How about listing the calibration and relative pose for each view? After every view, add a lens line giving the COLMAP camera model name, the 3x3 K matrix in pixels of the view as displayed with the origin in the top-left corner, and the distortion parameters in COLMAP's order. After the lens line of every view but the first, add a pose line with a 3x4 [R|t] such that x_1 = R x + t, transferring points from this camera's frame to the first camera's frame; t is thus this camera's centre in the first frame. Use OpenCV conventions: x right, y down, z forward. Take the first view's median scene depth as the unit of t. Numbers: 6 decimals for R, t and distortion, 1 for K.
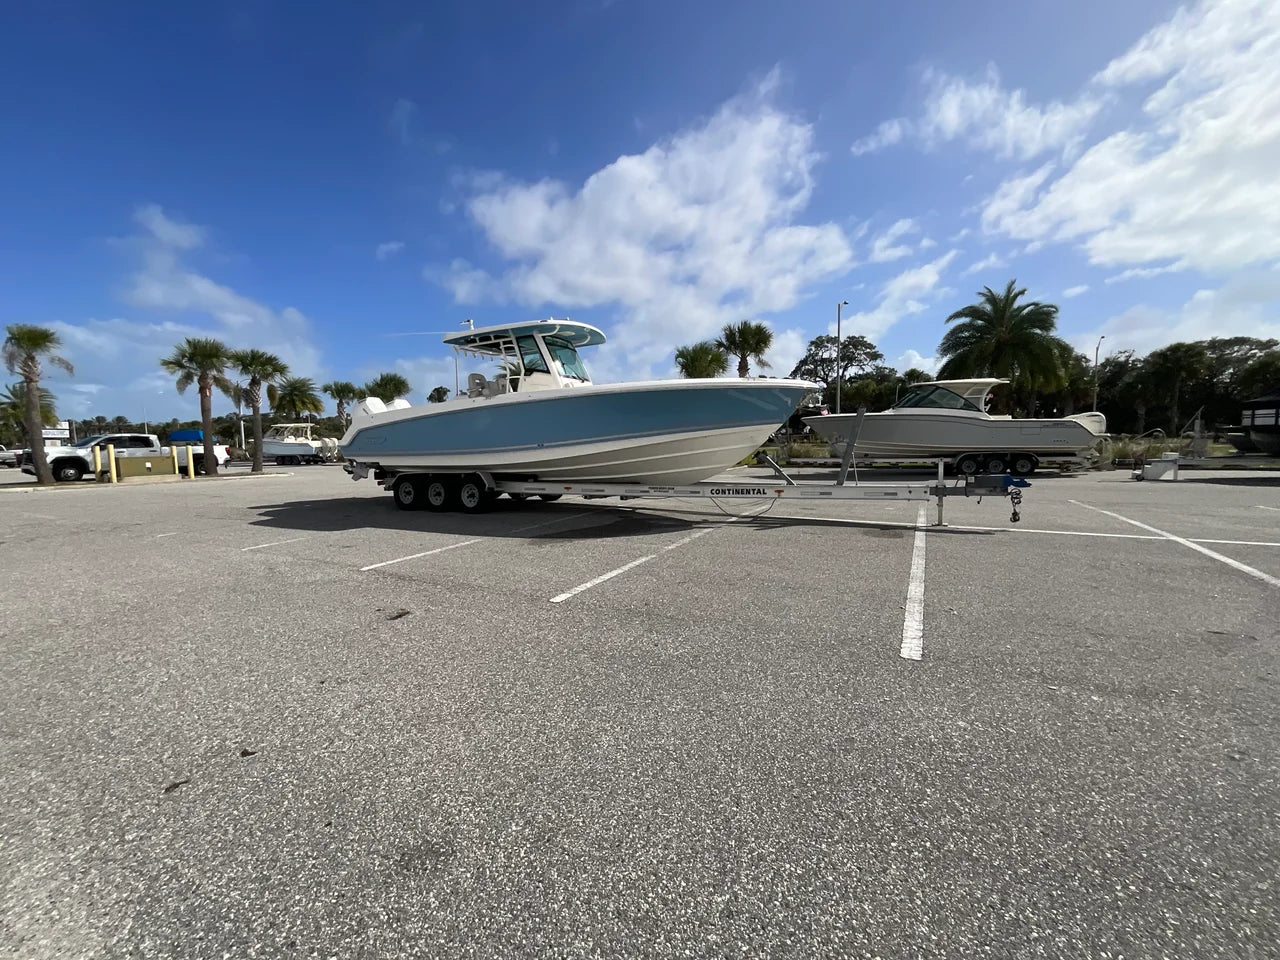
lens RADIAL K [[530.4, 0, 640.0], [0, 530.4, 480.0], [0, 0, 1]] dist [-0.000406, -0.000872]
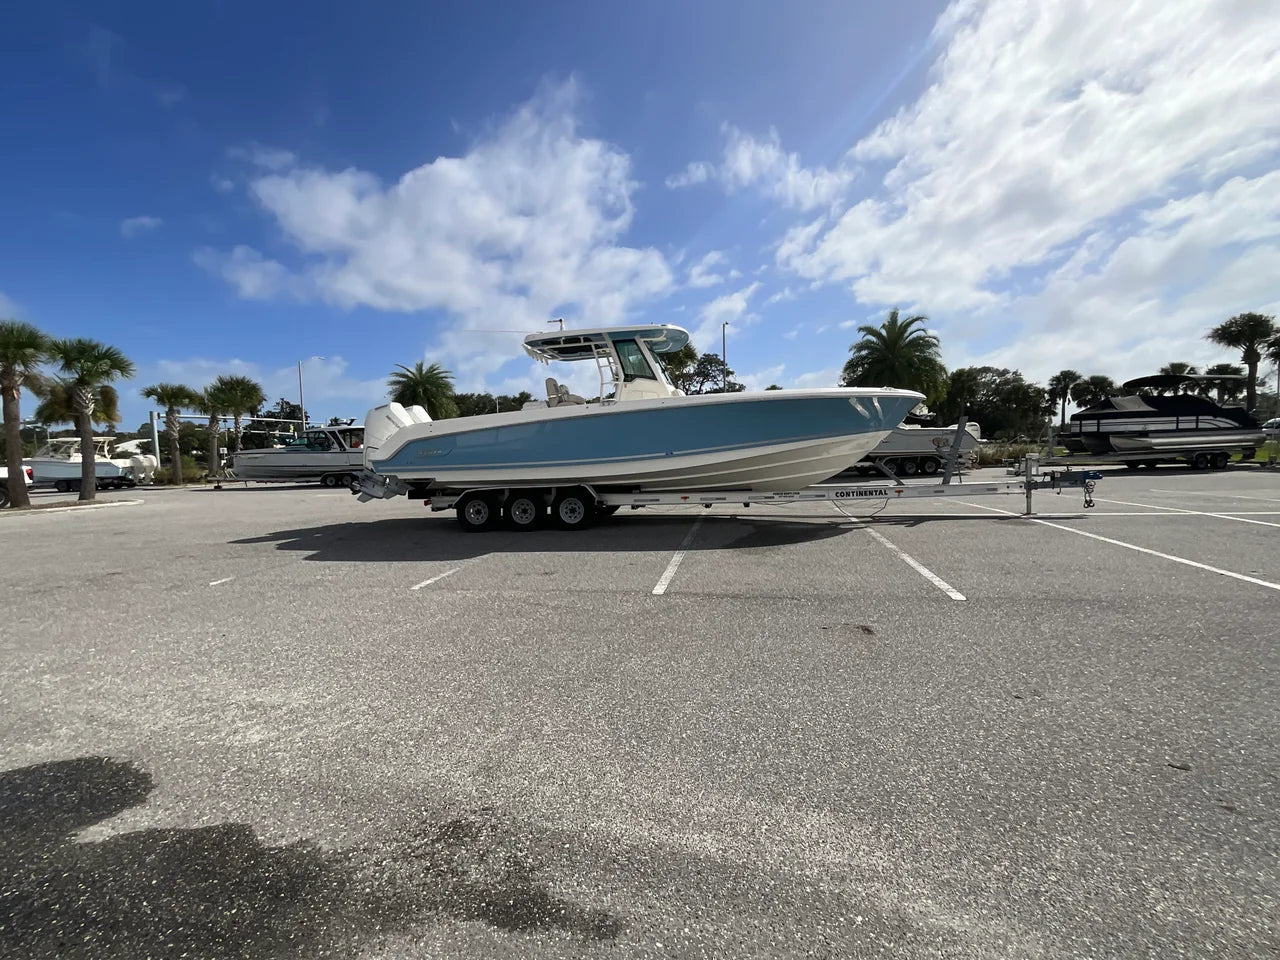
lens RADIAL K [[531.5, 0, 638.1], [0, 531.5, 475.8], [0, 0, 1]] dist [-0.000356, -0.002651]
pose [[0.952523, -0.028888, 0.303094, -0.242689], [0.037956, 0.998989, -0.024070, -0.002182], [-0.302092, 0.034431, 0.952657, 0.046394]]
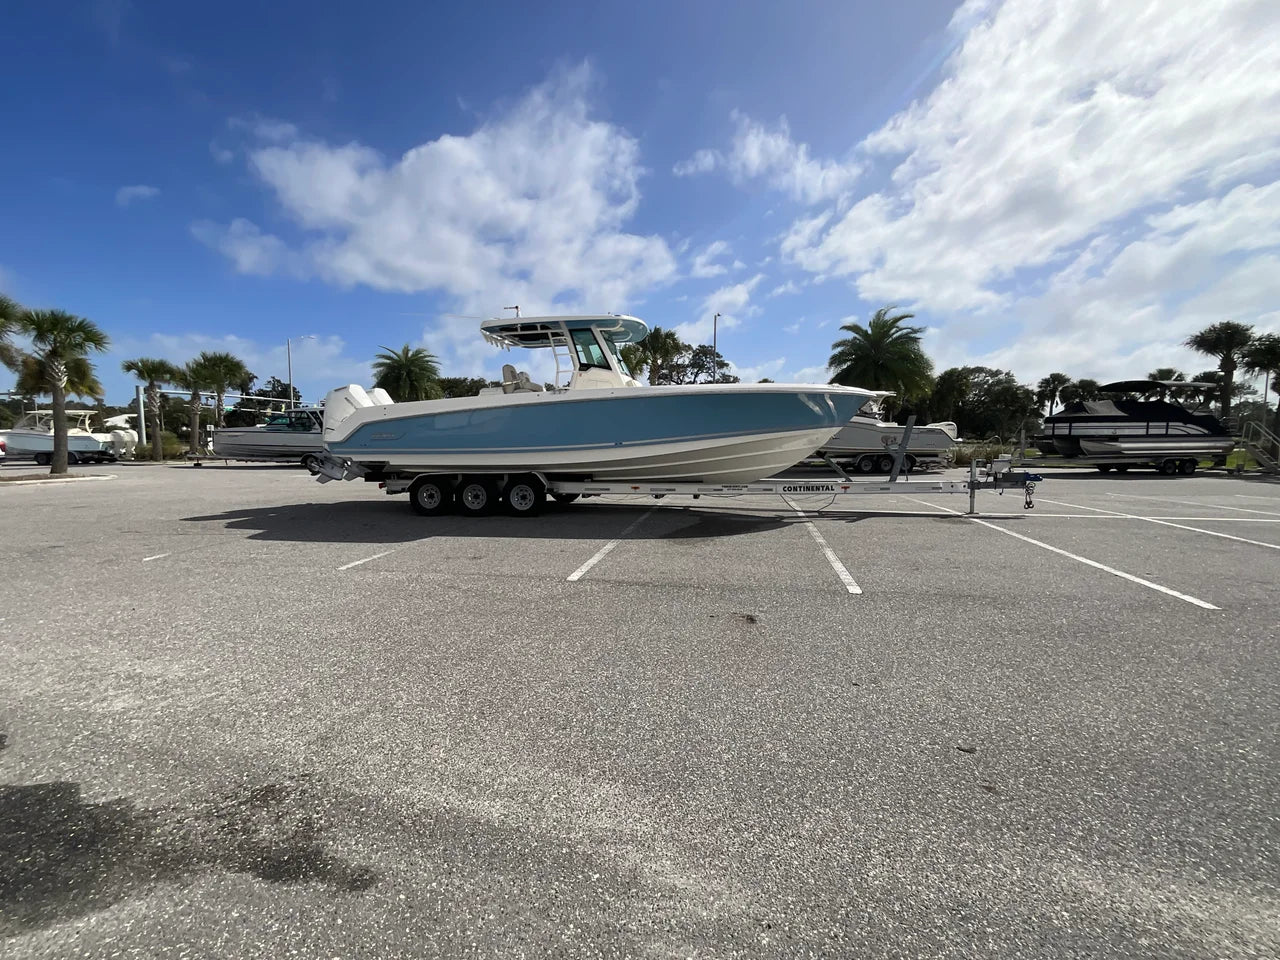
lens RADIAL K [[531.0, 0, 642.7], [0, 531.0, 477.9], [0, 0, 1]] dist [0.000214, -0.003552]
pose [[0.949321, -0.008765, 0.314185, -0.205243], [0.009319, 0.999957, -0.000258, -0.001094], [-0.314169, 0.003173, 0.949362, 0.029065]]
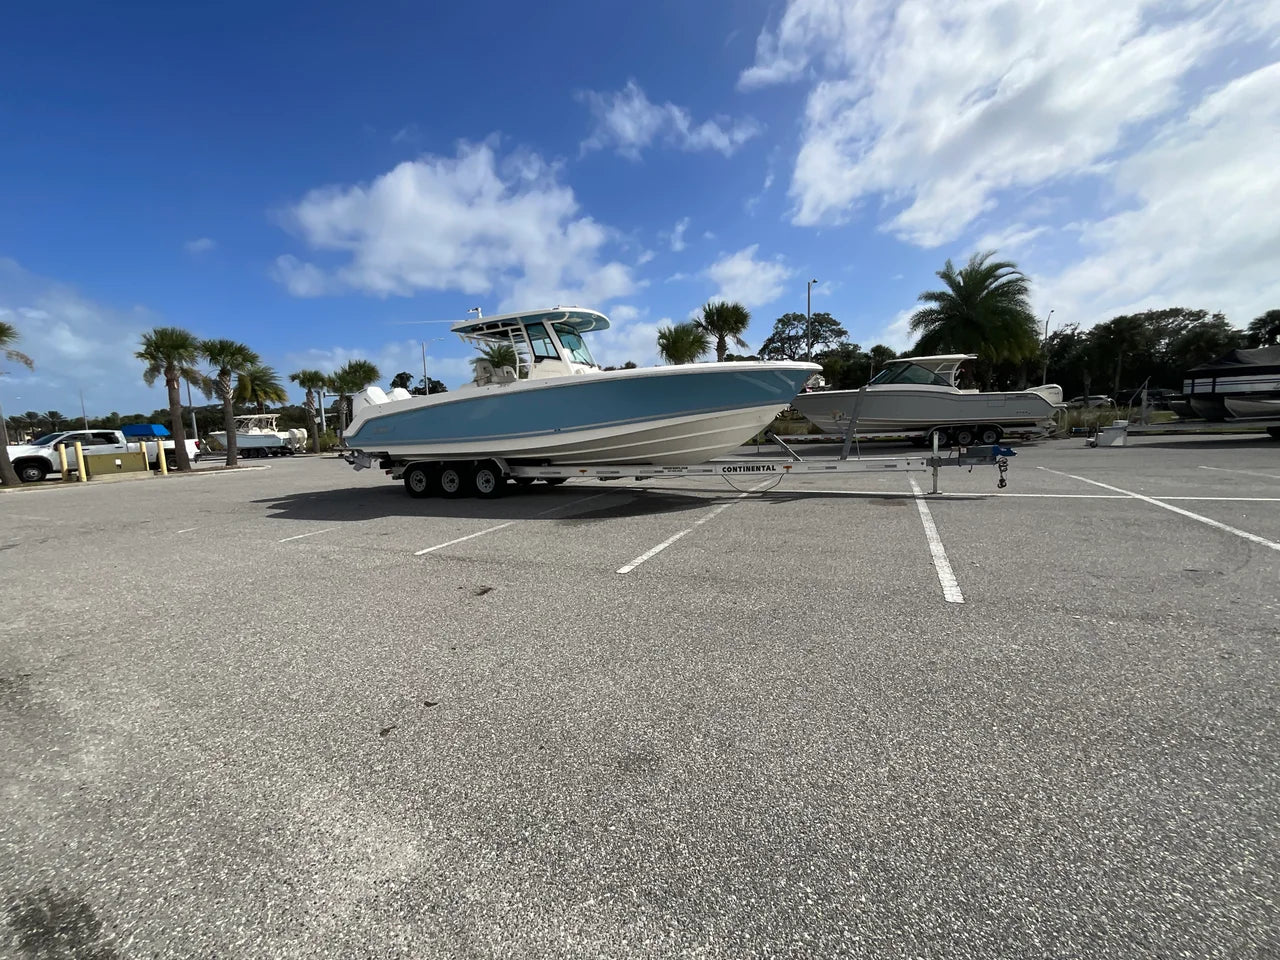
lens RADIAL K [[530.8, 0, 640.0], [0, 530.8, 480.0], [0, 0, 1]] dist [-0.003276, 0.000056]
pose [[0.997592, -0.034192, 0.060346, -0.041814], [0.032023, 0.998818, 0.036554, -0.000559], [-0.061525, -0.034534, 0.997508, -0.021709]]
